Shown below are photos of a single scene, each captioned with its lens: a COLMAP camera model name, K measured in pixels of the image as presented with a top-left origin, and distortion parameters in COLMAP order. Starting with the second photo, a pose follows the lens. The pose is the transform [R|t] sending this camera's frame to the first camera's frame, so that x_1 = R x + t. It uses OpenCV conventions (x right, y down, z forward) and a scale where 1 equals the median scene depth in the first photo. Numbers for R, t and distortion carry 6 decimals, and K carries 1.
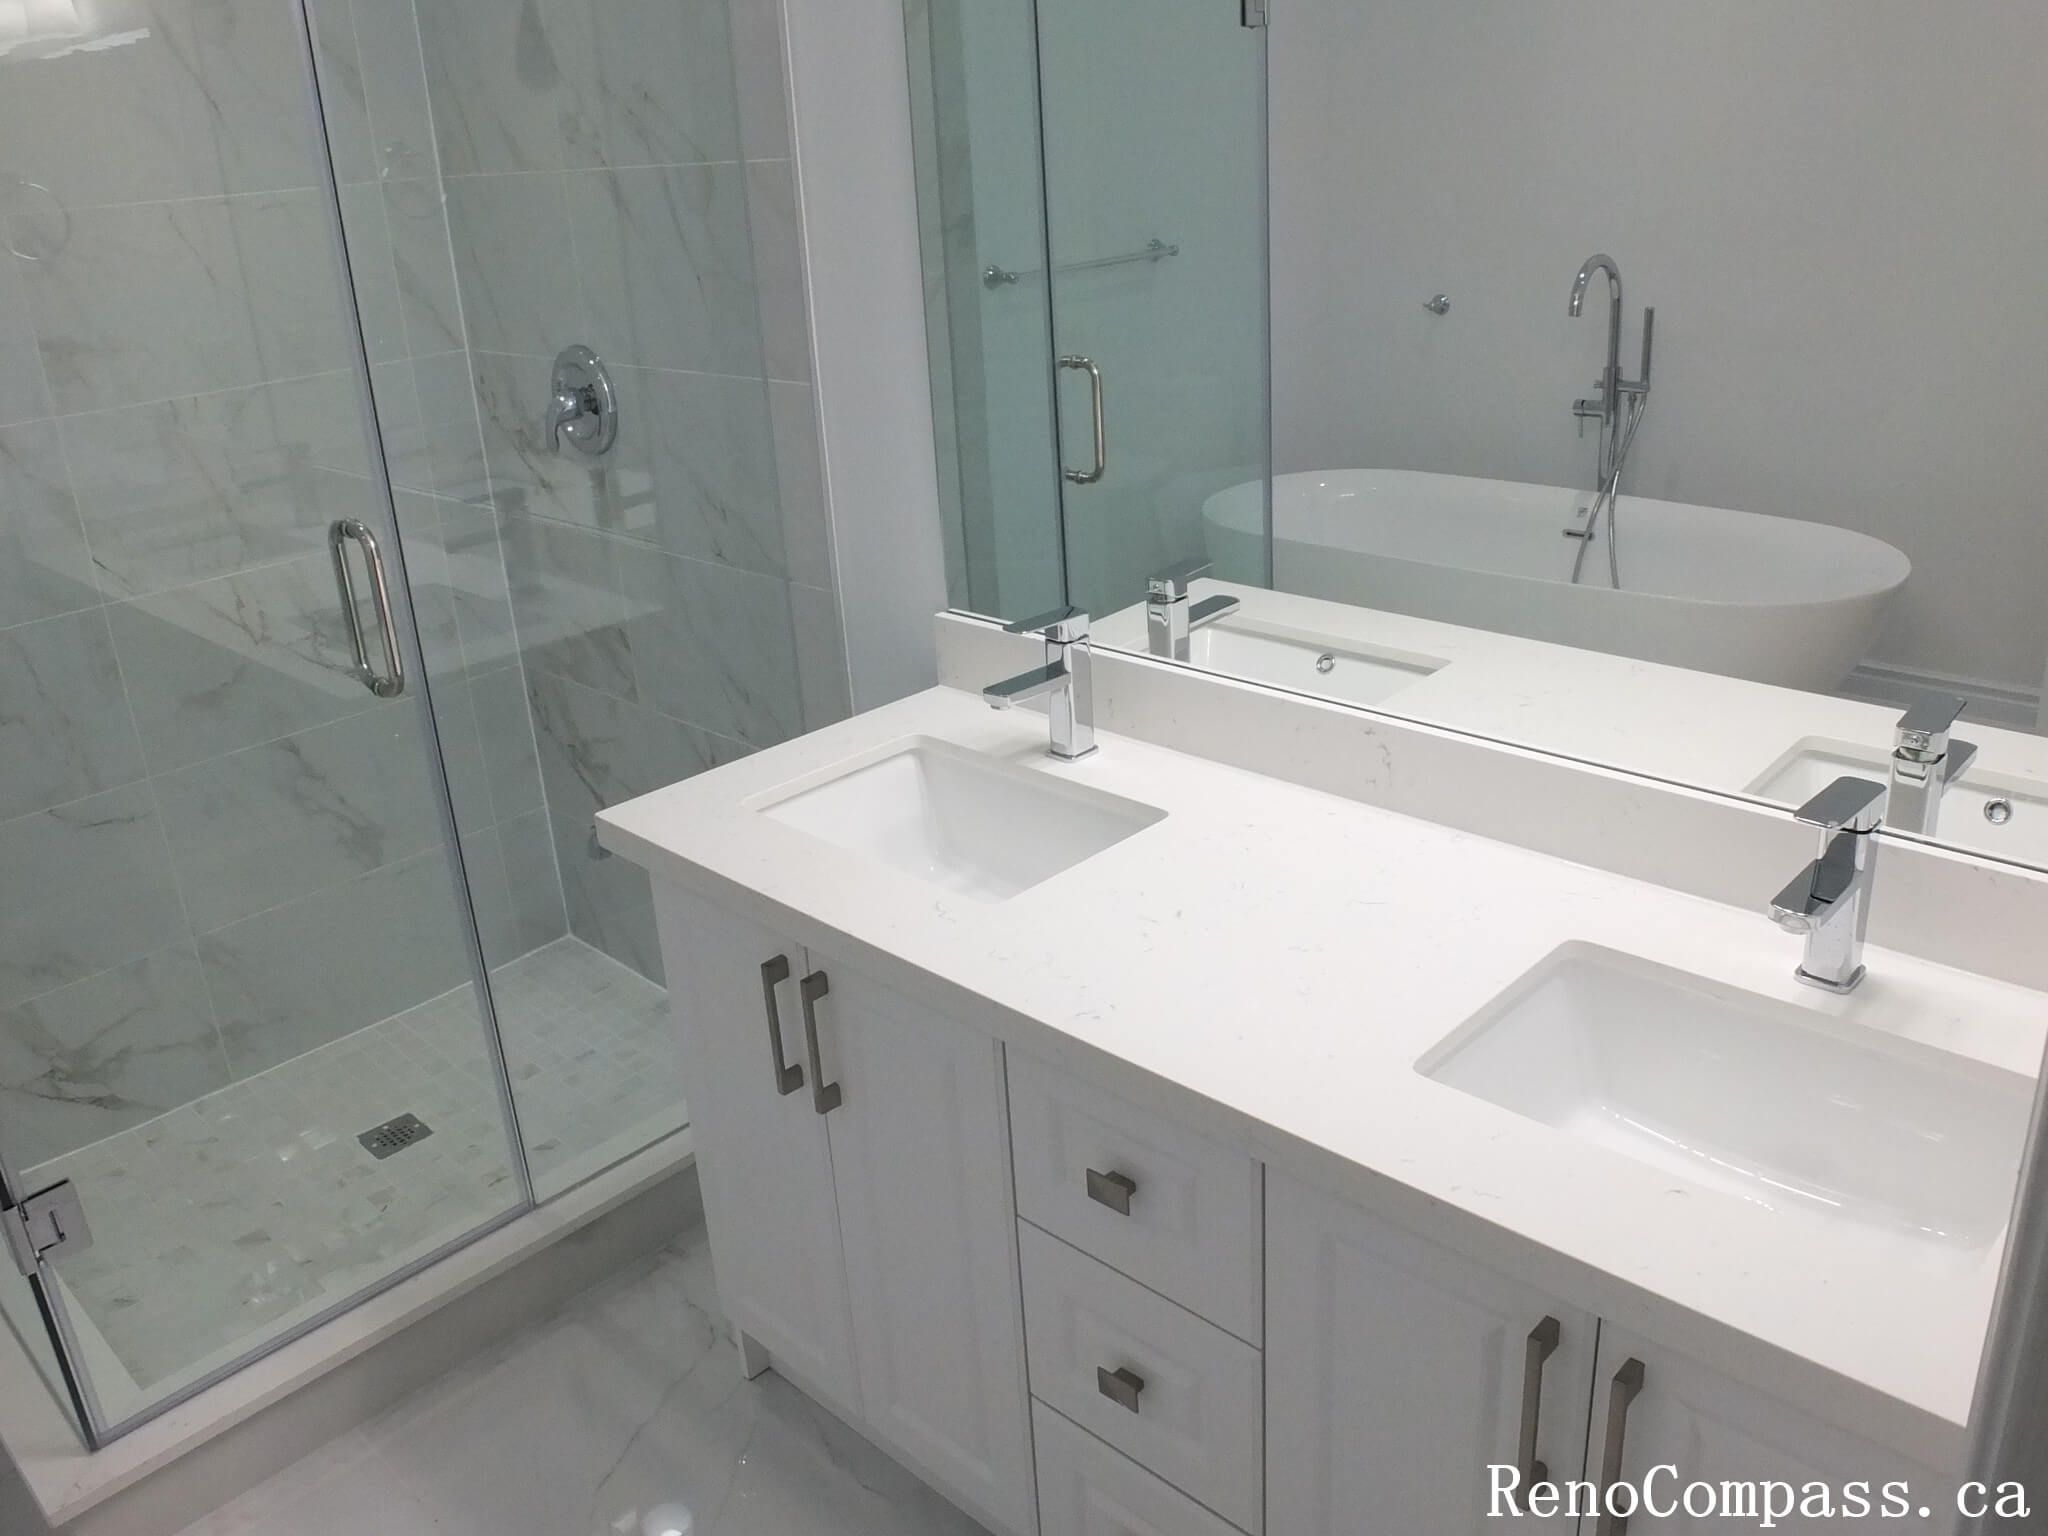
lens RADIAL K [[1638.9, 0, 1044.9], [0, 1638.9, 759.5], [0, 0, 1]] dist [-0.113655, 0.077062]
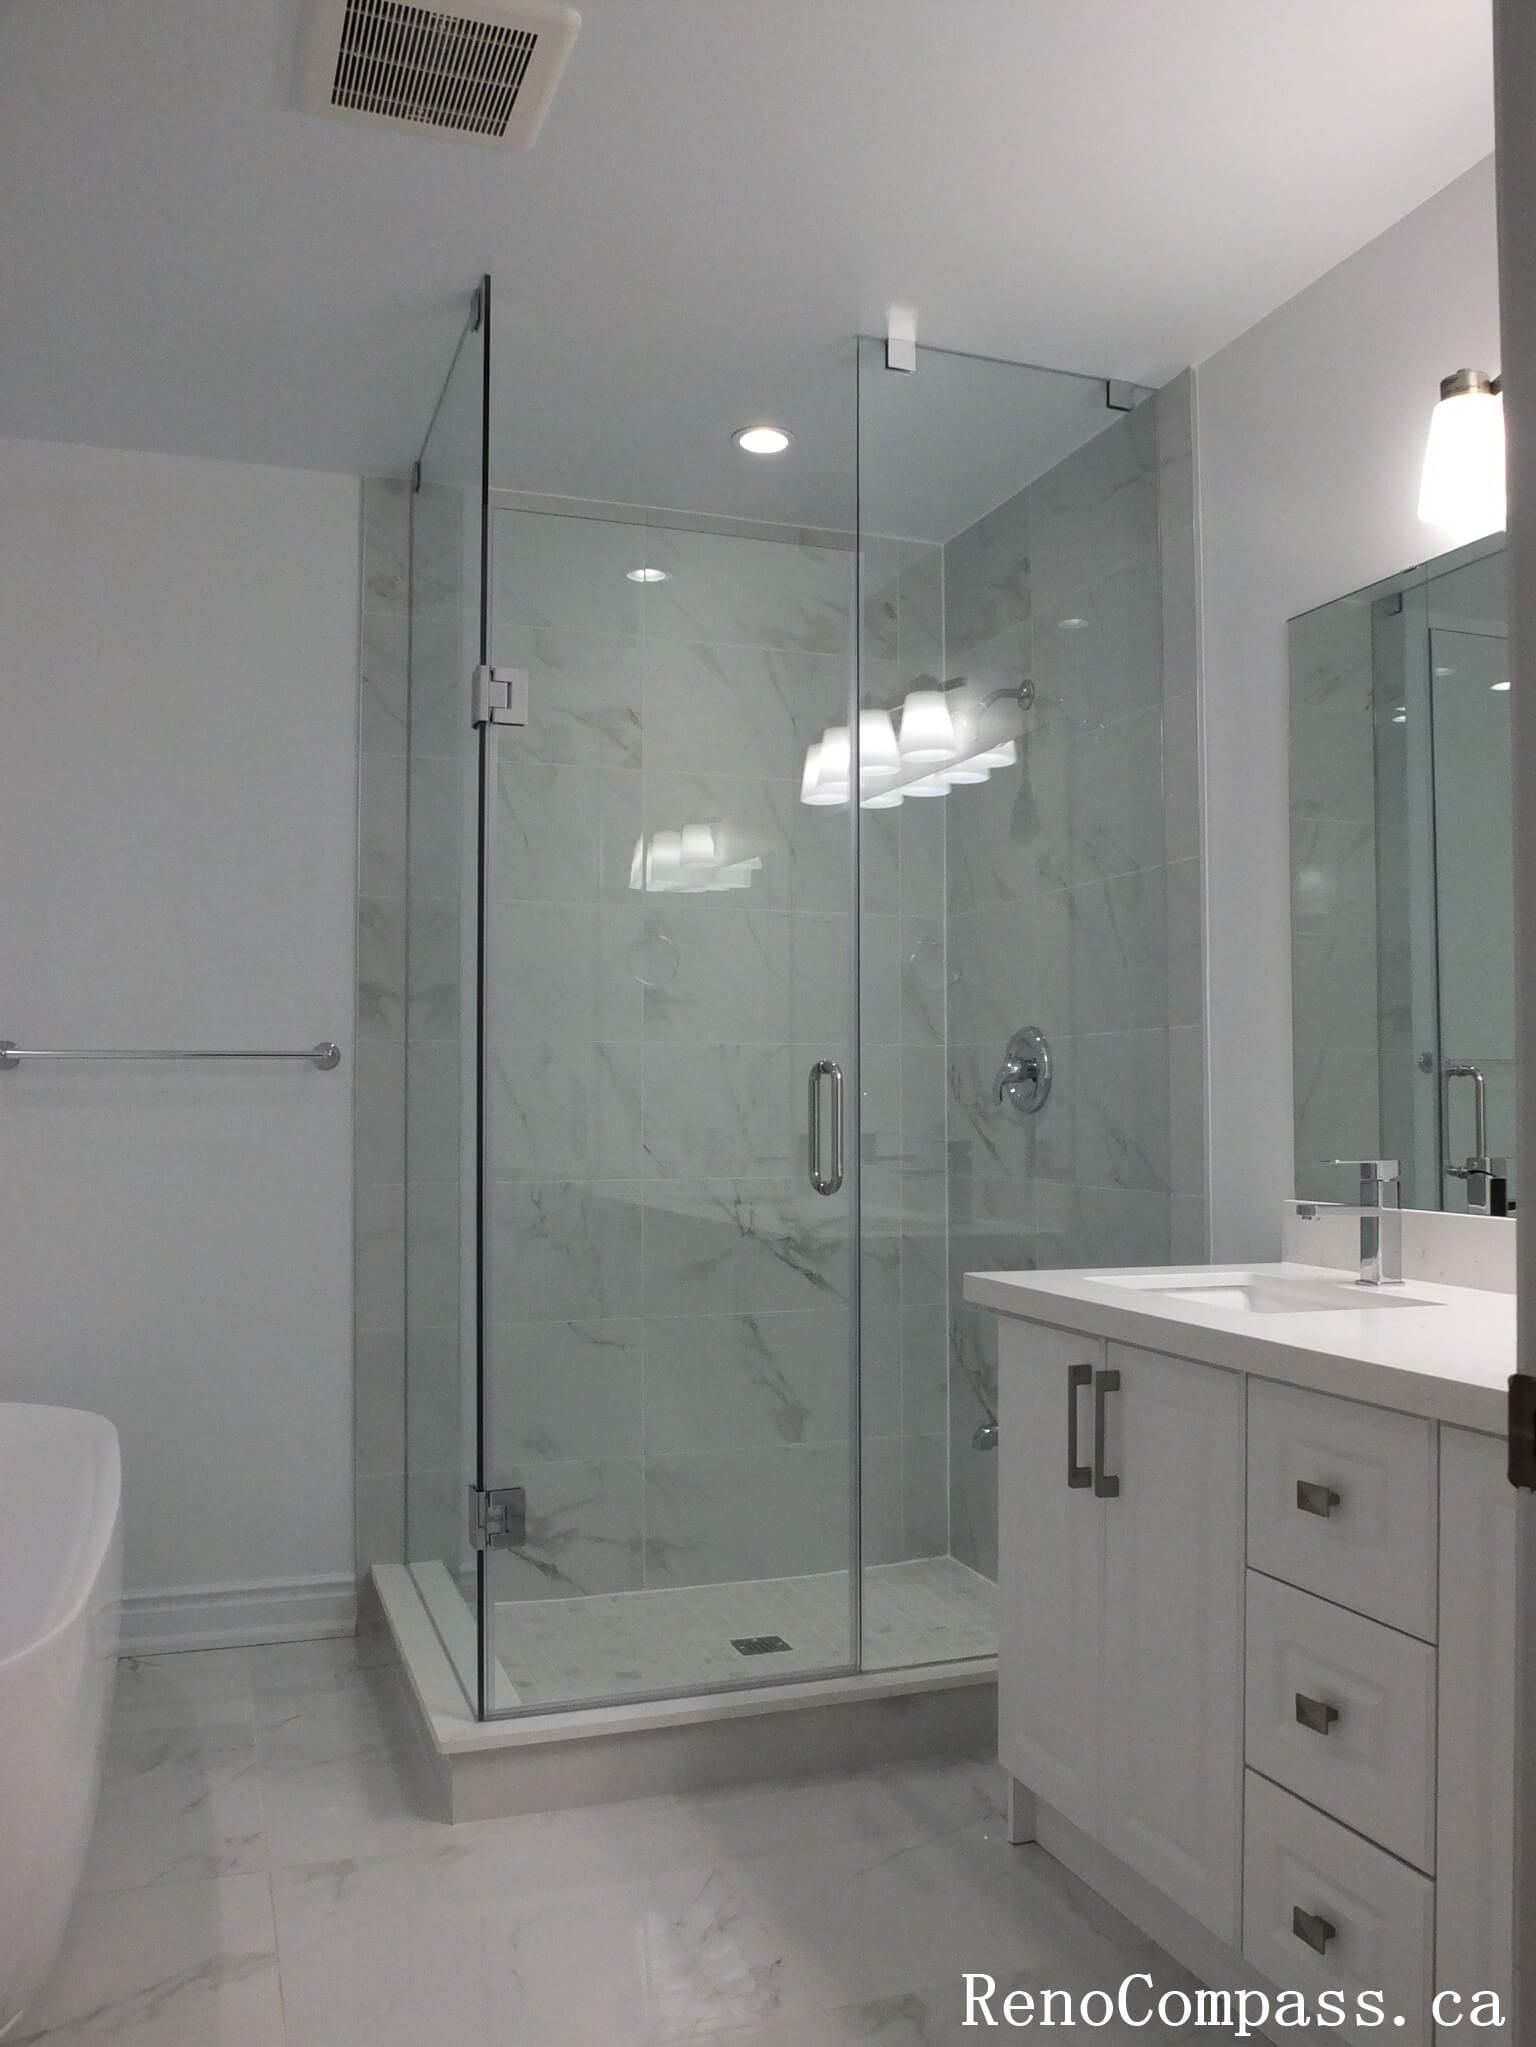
lens RADIAL K [[1638.1, 0, 759.7], [0, 1638.1, 974.7], [0, 0, 1]] dist [-0.113655, 0.077062]
pose [[0.887700, 0.015007, -0.460178, 0.108658], [-0.207858, 0.904885, -0.371455, 0.226775], [0.410834, 0.425392, 0.806385, -0.116405]]
